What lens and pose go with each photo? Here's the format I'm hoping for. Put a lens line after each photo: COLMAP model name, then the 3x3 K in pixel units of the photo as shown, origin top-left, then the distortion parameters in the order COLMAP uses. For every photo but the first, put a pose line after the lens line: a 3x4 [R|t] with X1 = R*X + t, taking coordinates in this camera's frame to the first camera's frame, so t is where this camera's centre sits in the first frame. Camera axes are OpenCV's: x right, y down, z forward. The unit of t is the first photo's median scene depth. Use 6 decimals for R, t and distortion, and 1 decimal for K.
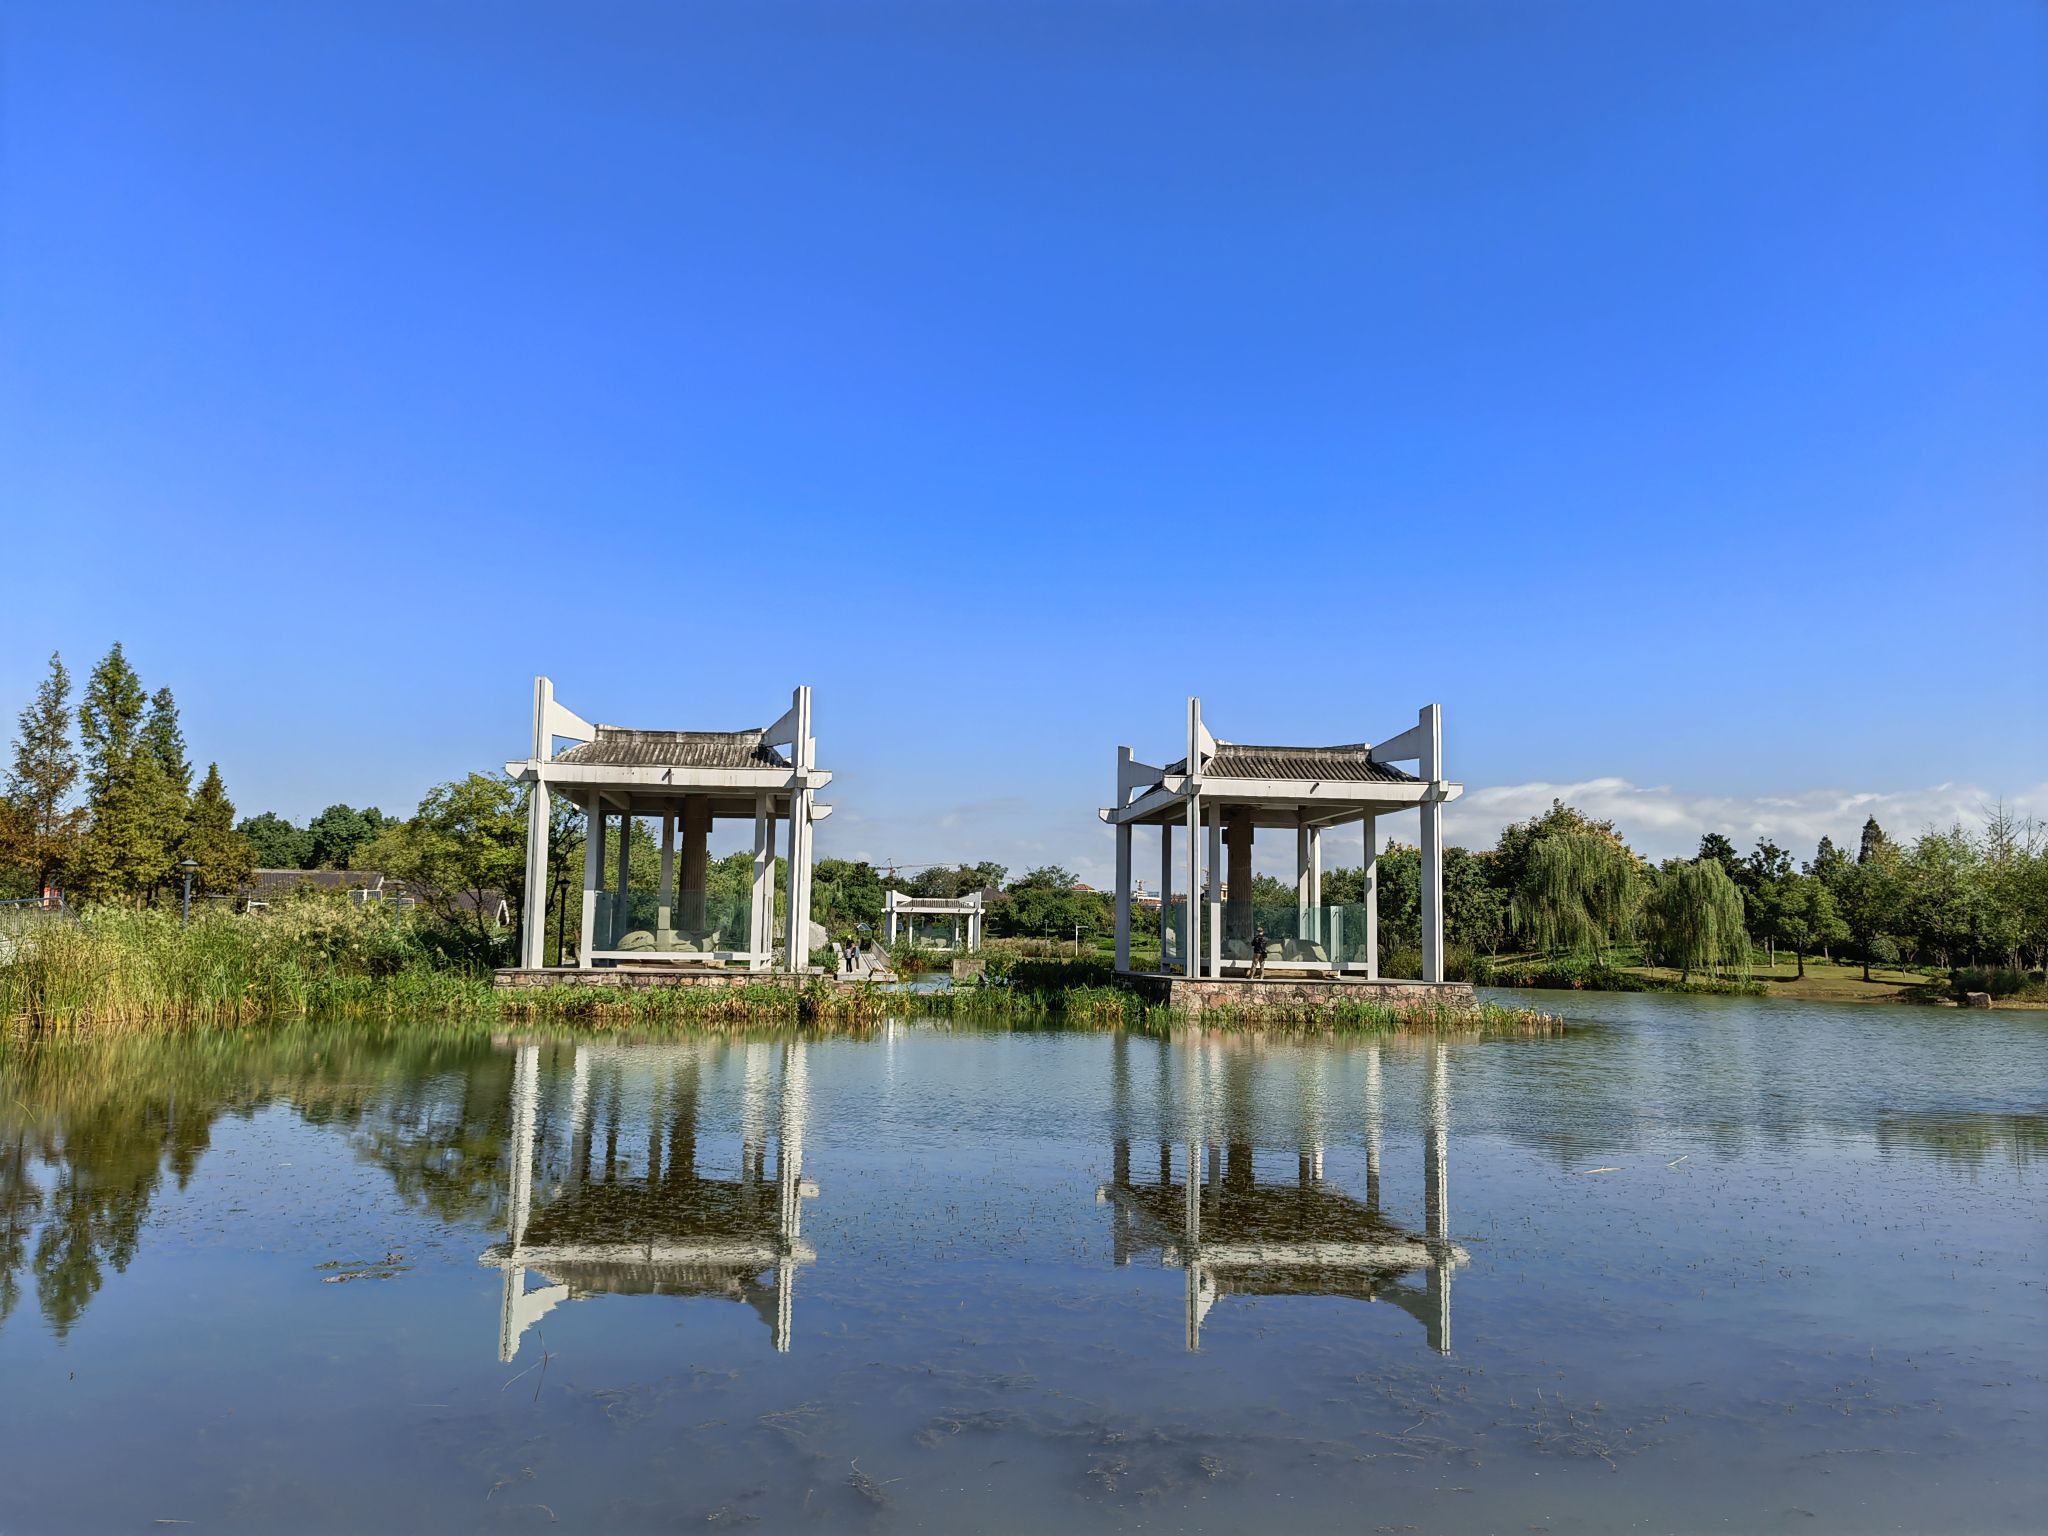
lens RADIAL K [[1594.8, 0, 1024.0], [0, 1594.8, 768.0], [0, 0, 1]] dist [0.032304, 0.000125]
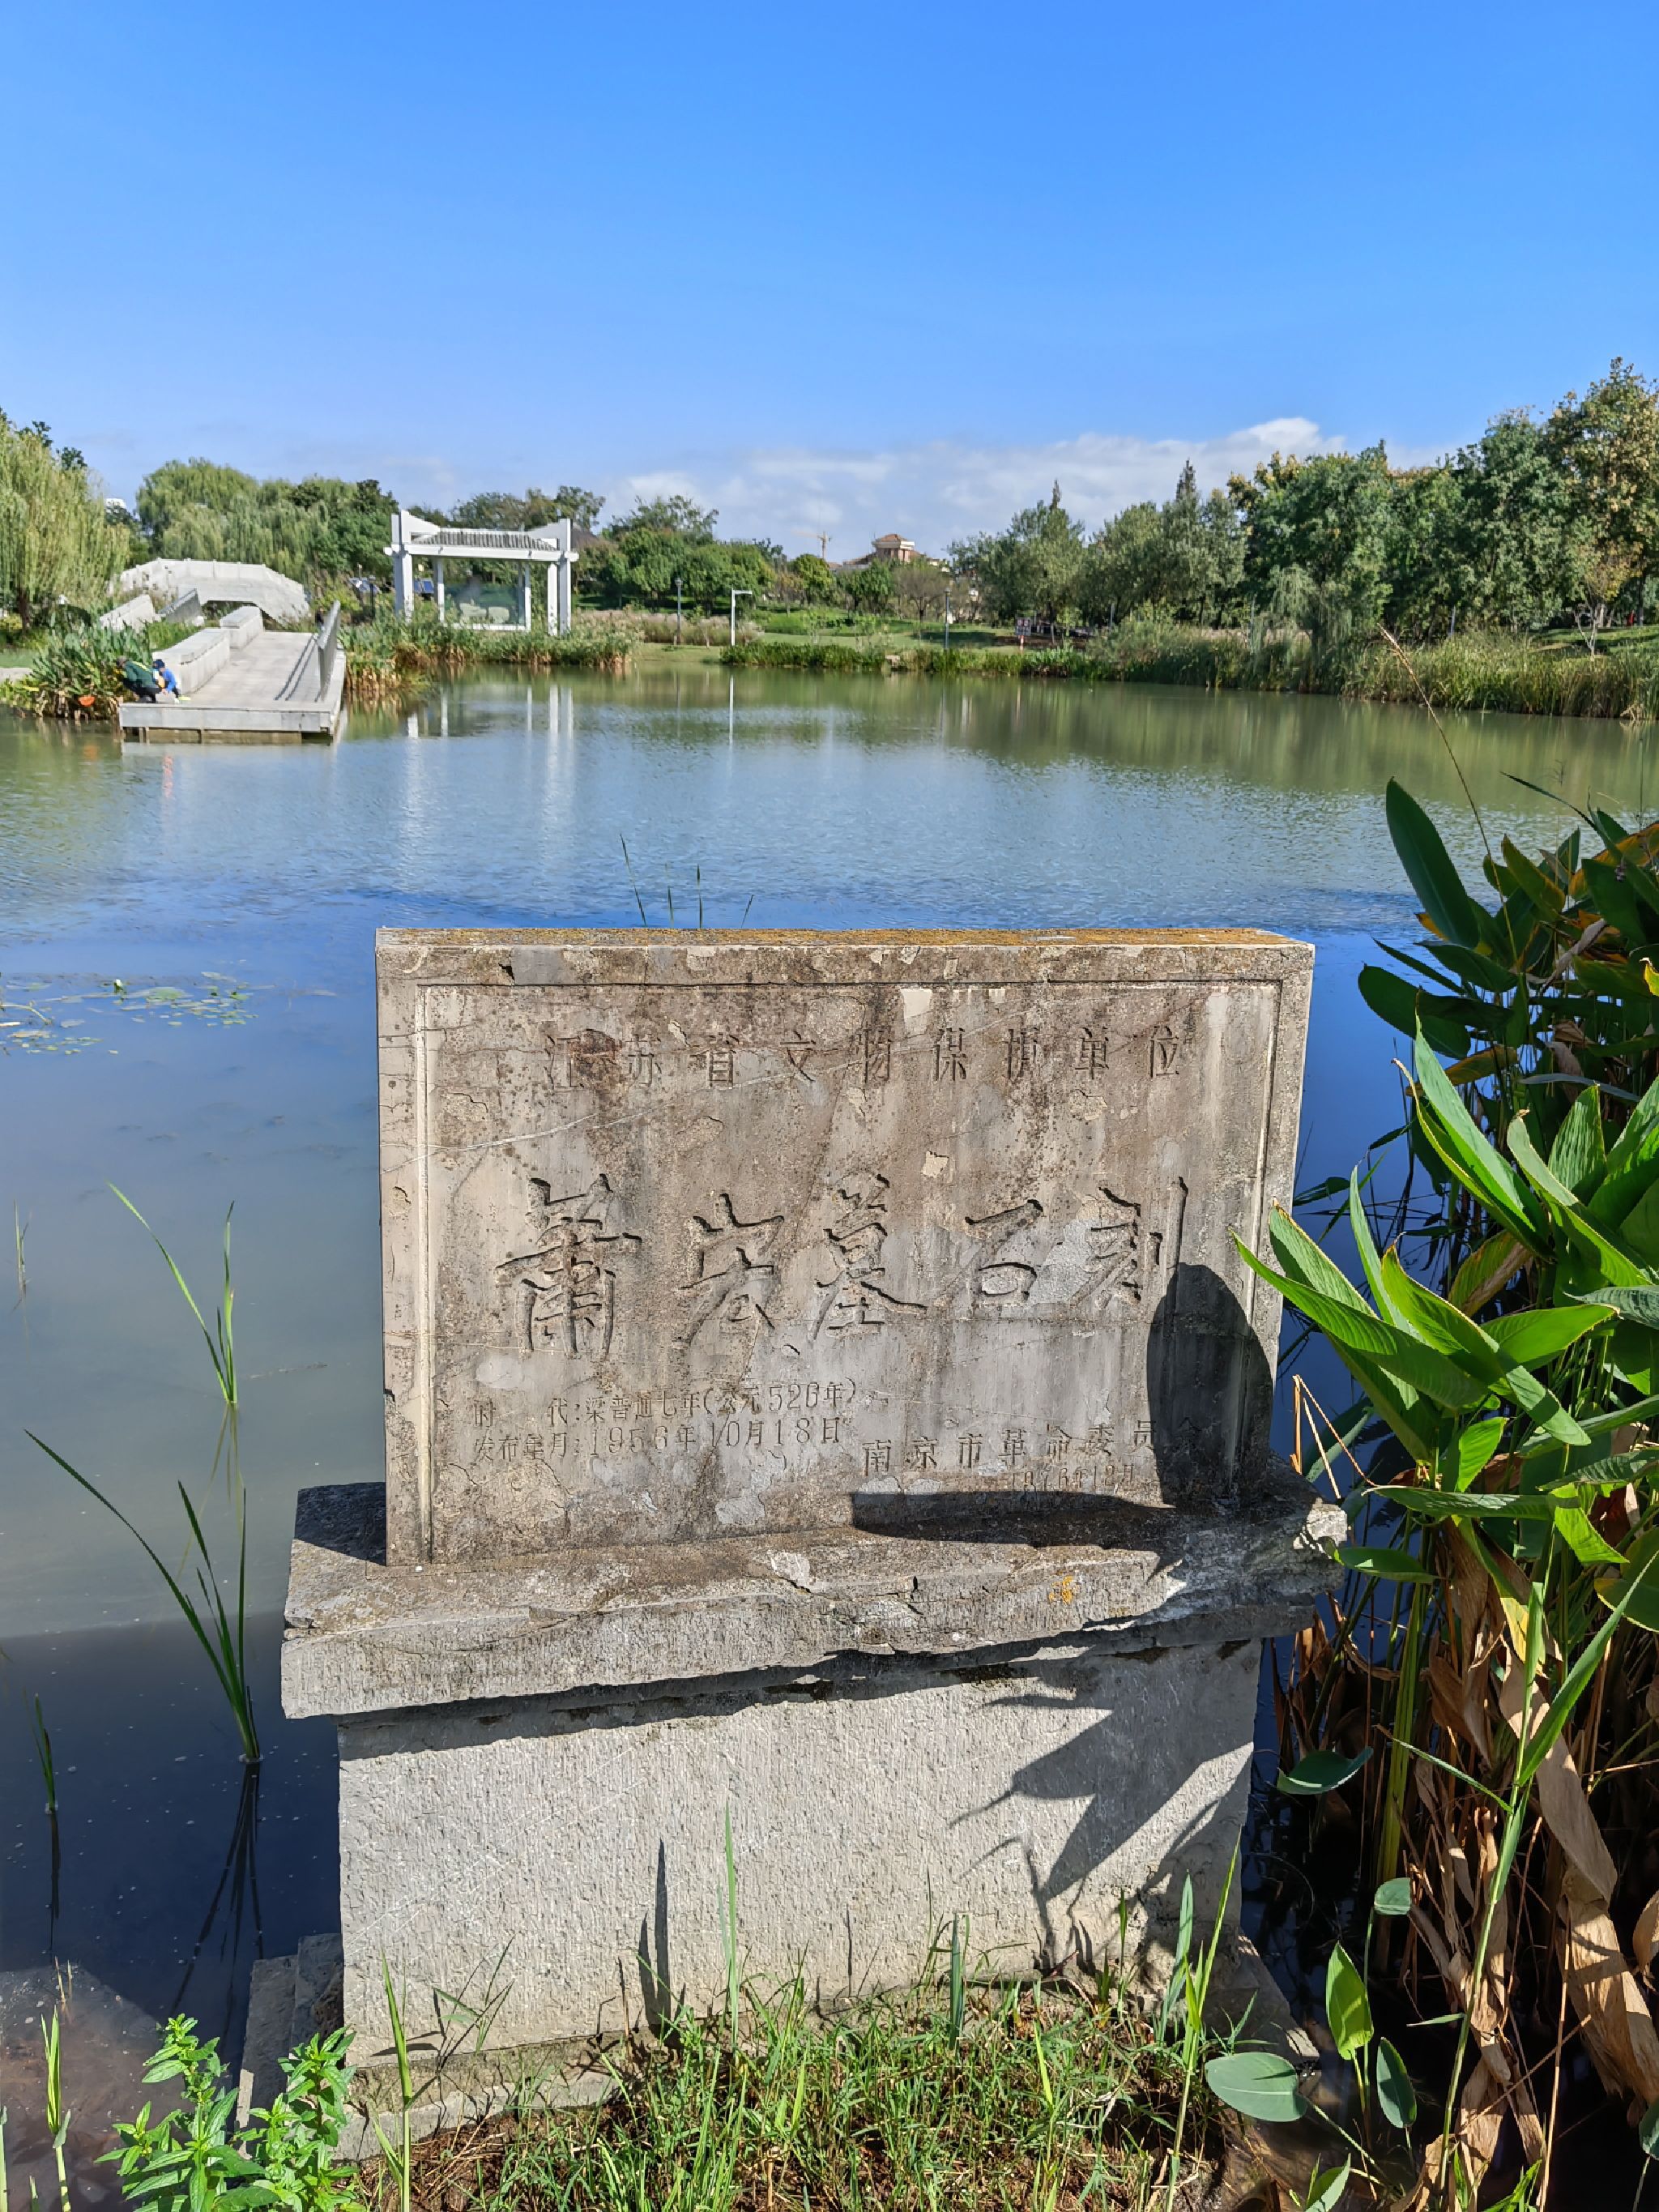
lens RADIAL K [[1722.3, 0, 829.5], [0, 1722.3, 1106.0], [0, 0, 1]] dist [0.032304, 0.000125]
pose [[0.992139, -0.017006, 0.123977, -0.013391], [-0.030270, 0.928688, 0.369624, 0.036914], [-0.121422, -0.370471, 0.920873, 0.321916]]
